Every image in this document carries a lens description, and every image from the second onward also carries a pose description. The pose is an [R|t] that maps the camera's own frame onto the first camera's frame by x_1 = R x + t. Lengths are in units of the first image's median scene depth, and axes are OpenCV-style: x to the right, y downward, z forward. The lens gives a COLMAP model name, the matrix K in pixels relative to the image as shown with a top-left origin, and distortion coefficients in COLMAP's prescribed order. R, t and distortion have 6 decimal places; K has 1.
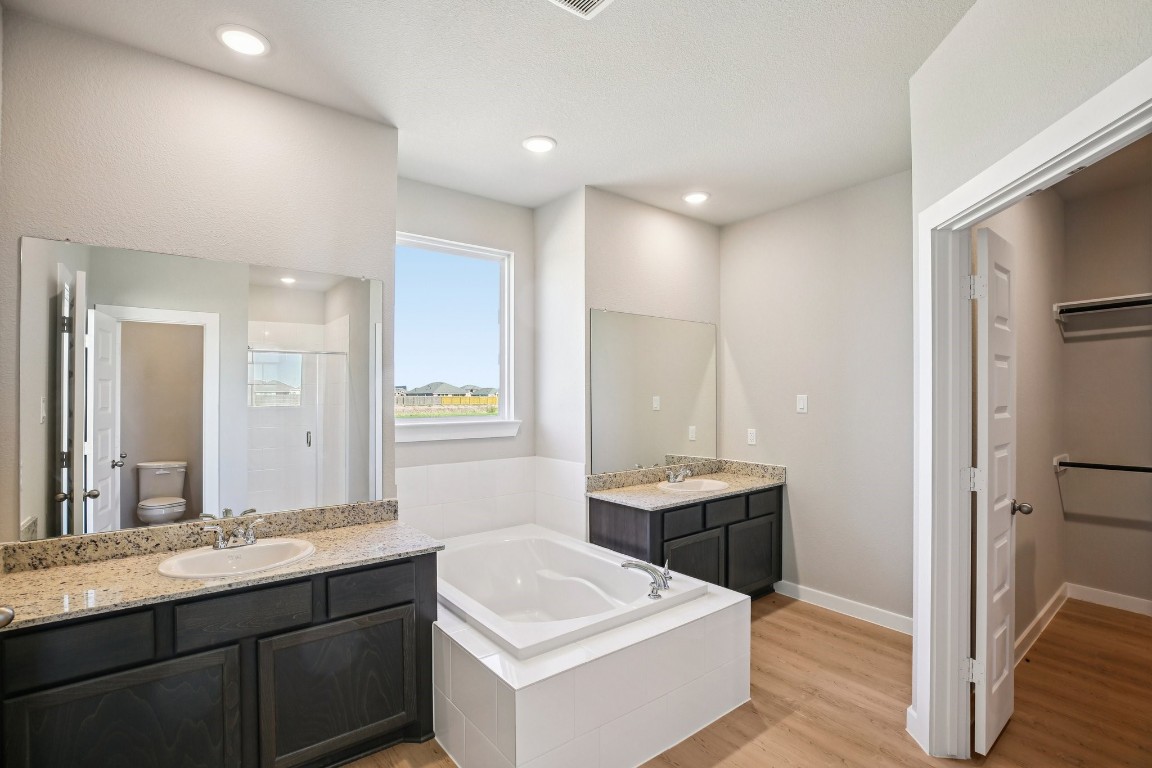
lens RADIAL K [[531.9, 0, 580.5], [0, 531.9, 394.3], [0, 0, 1]] dist [-0.038943, 0.010496]
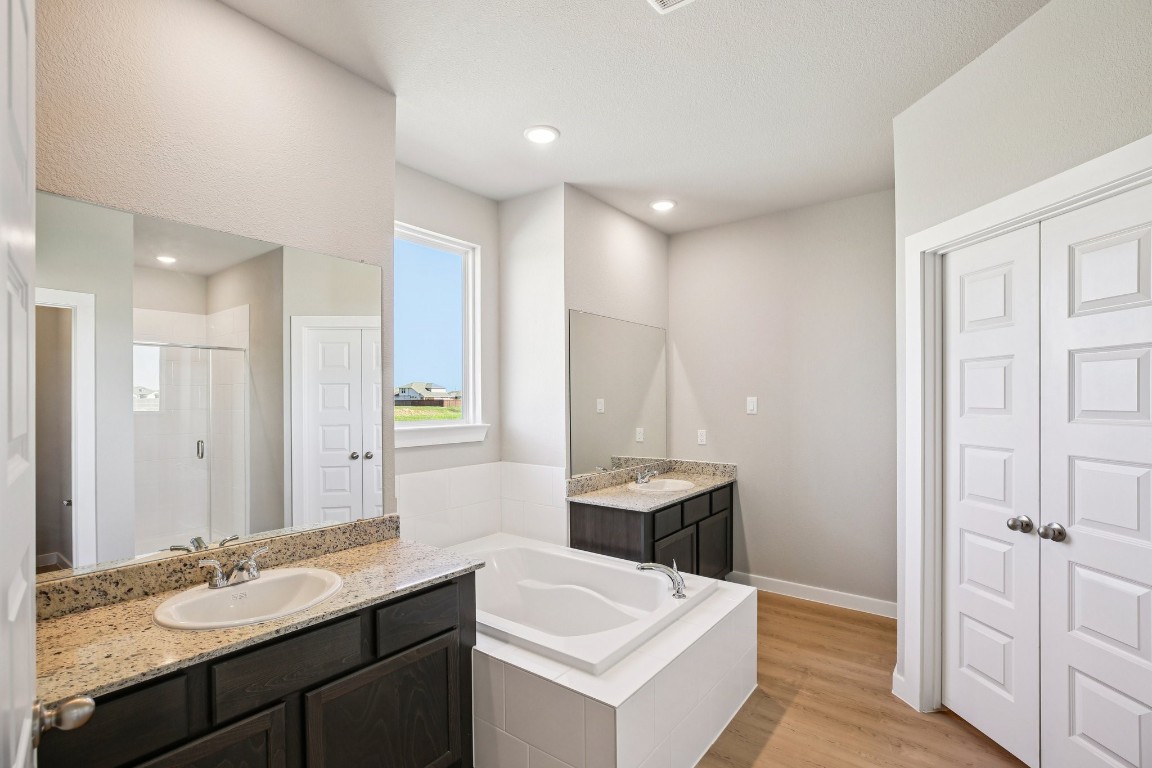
lens RADIAL K [[531.9, 0, 576.4], [0, 531.9, 398.1], [0, 0, 1]] dist [-0.038943, 0.010496]
pose [[0.967536, 0.001232, 0.252730, -0.279276], [-0.001714, 0.999997, 0.001687, 0.001685], [-0.252727, -0.002065, 0.967535, 0.065773]]
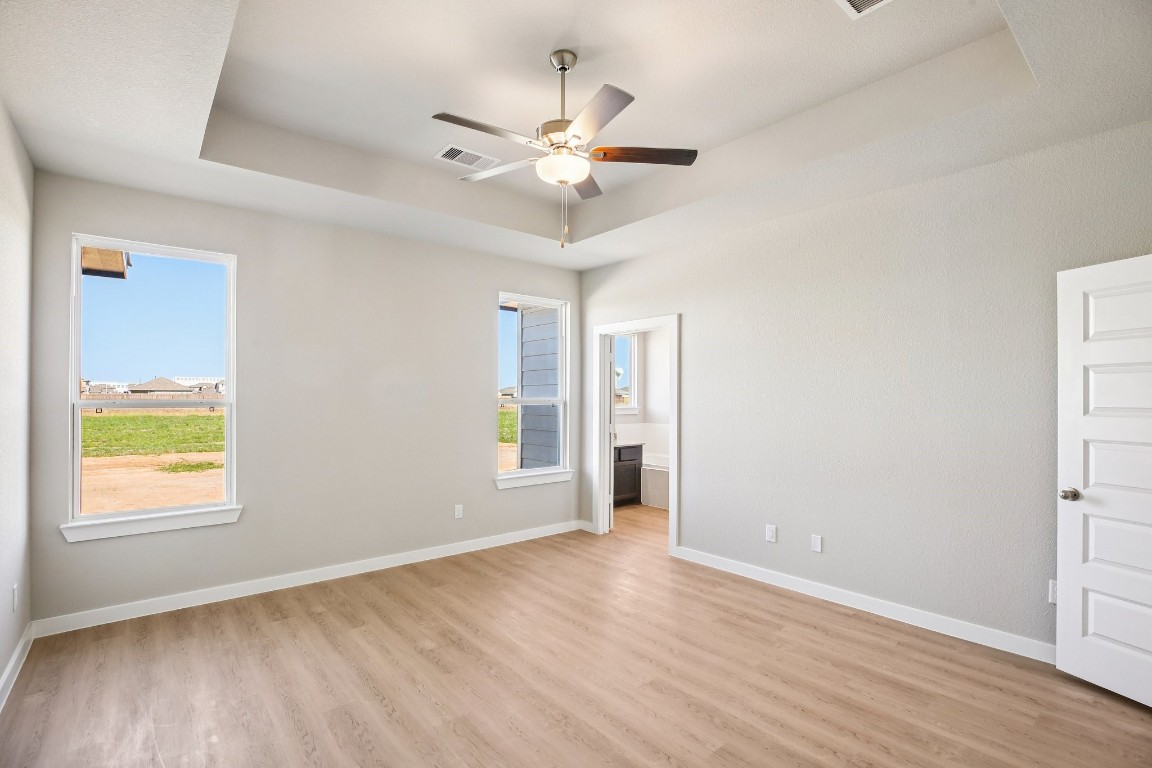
lens RADIAL K [[531.9, 0, 558.7], [0, 531.9, 394.4], [0, 0, 1]] dist [-0.038943, 0.010496]
pose [[0.999972, 0.003307, 0.006664, -0.680448], [-0.003331, 0.999988, 0.003637, -0.018838], [-0.006652, -0.003659, 0.999971, -1.901184]]
